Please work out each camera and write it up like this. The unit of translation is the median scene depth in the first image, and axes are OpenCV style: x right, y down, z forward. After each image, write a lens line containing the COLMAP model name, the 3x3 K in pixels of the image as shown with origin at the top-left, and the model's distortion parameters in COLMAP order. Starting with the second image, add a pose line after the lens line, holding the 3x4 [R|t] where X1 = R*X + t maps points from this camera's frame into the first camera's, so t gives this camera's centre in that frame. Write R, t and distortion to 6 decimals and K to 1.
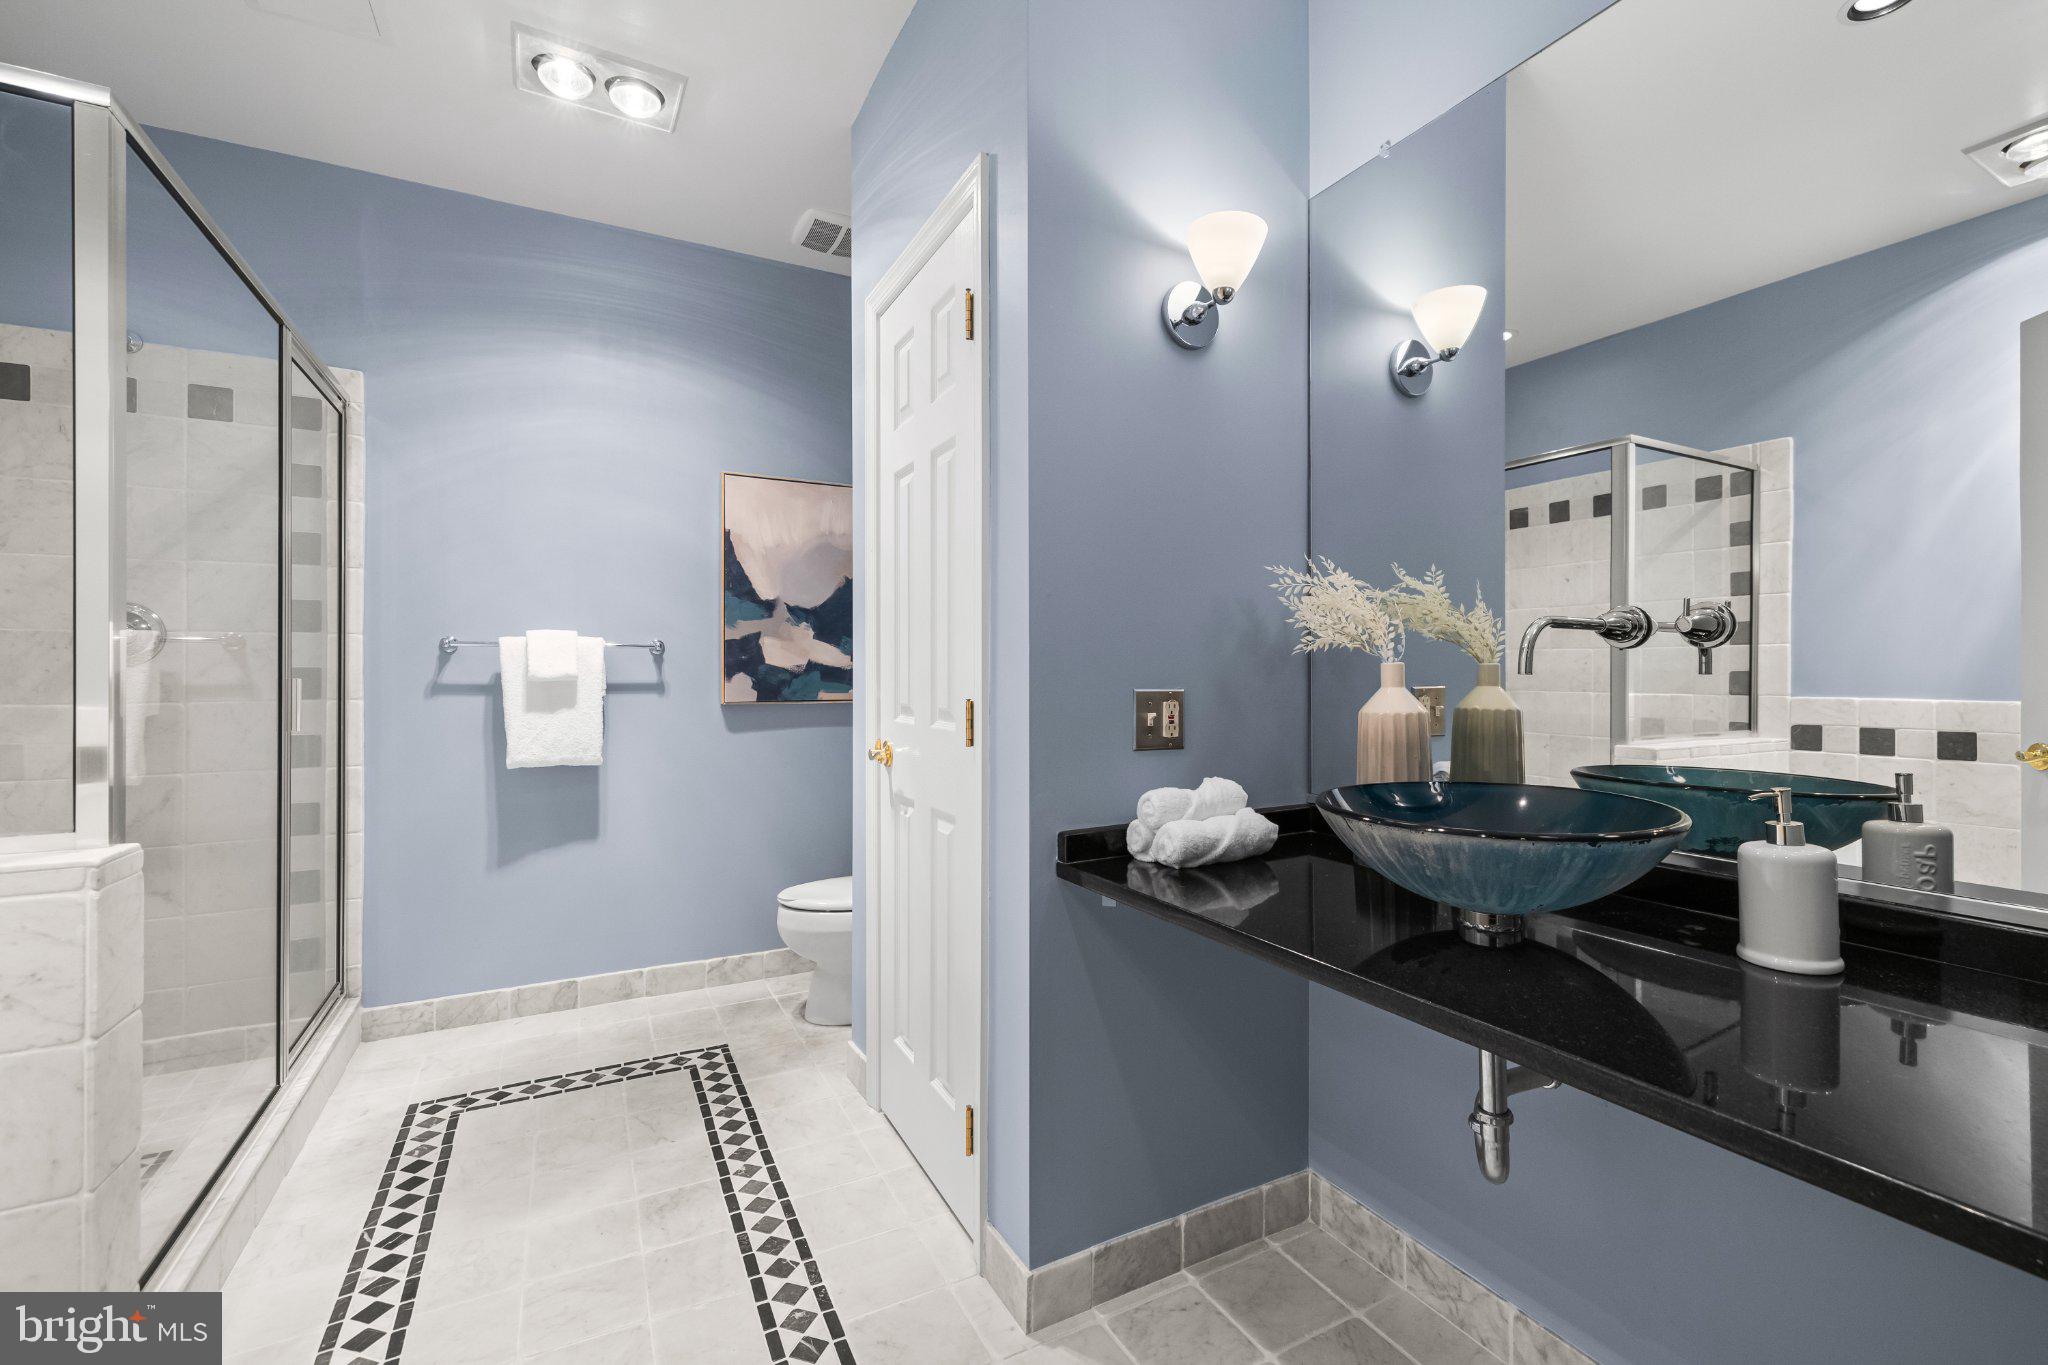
lens RADIAL K [[857.8, 0, 1029.9], [0, 857.8, 676.6], [0, 0, 1]] dist [-0.000615, -0.000030]
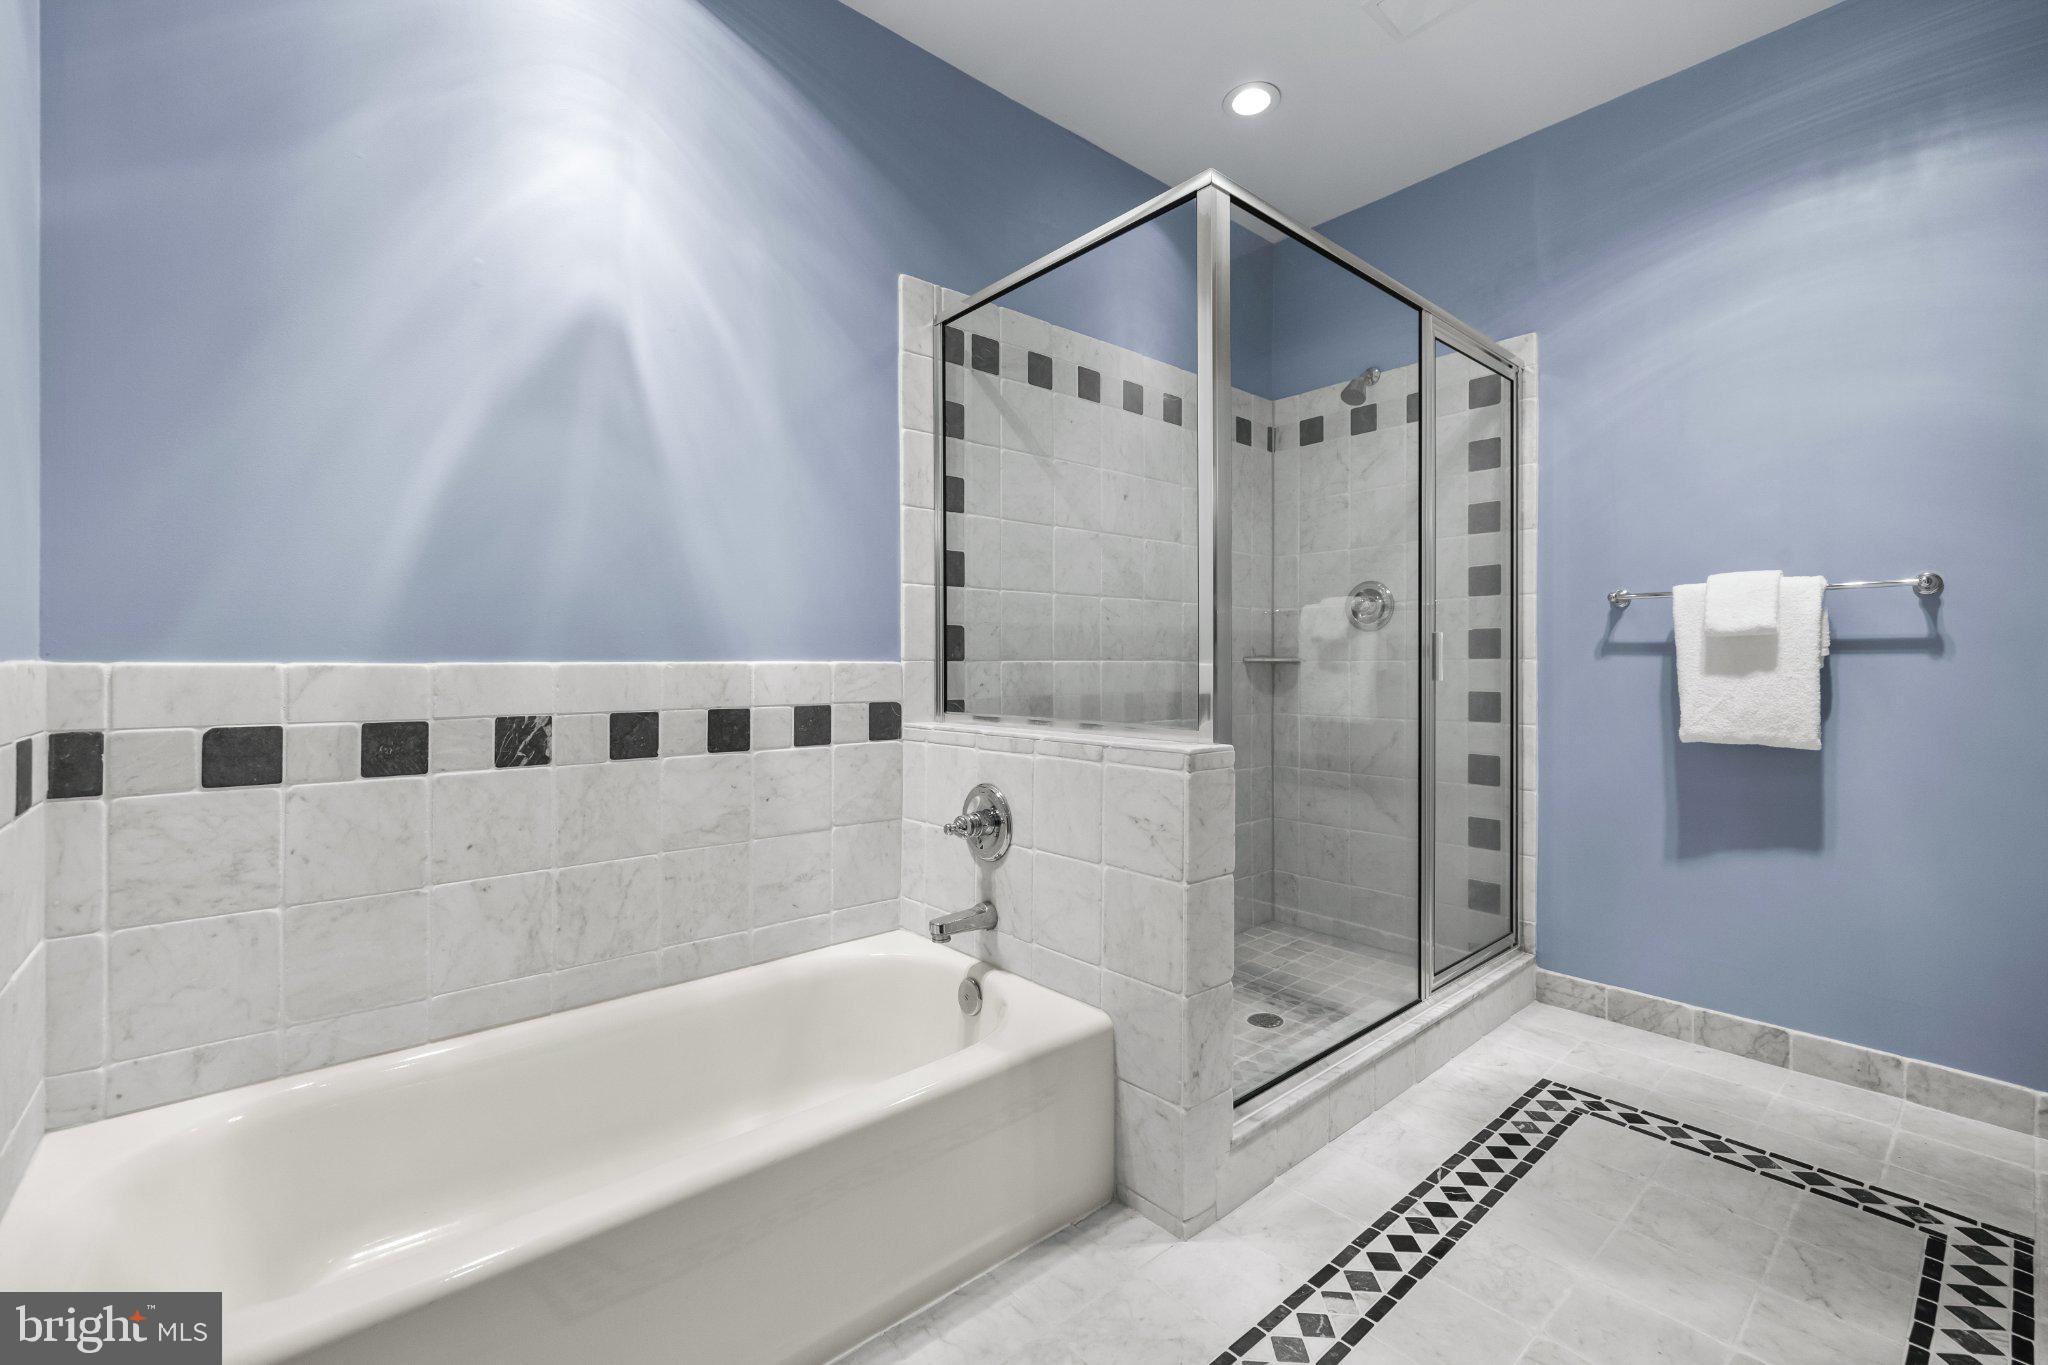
lens RADIAL K [[857.8, 0, 1028.7], [0, 857.8, 665.8], [0, 0, 1]] dist [-0.000615, -0.000030]
pose [[0.224686, 0.001648, -0.974430, 0.072194], [-0.003013, 0.999995, 0.000996, 0.038050], [0.974426, 0.002712, 0.224690, 0.210663]]
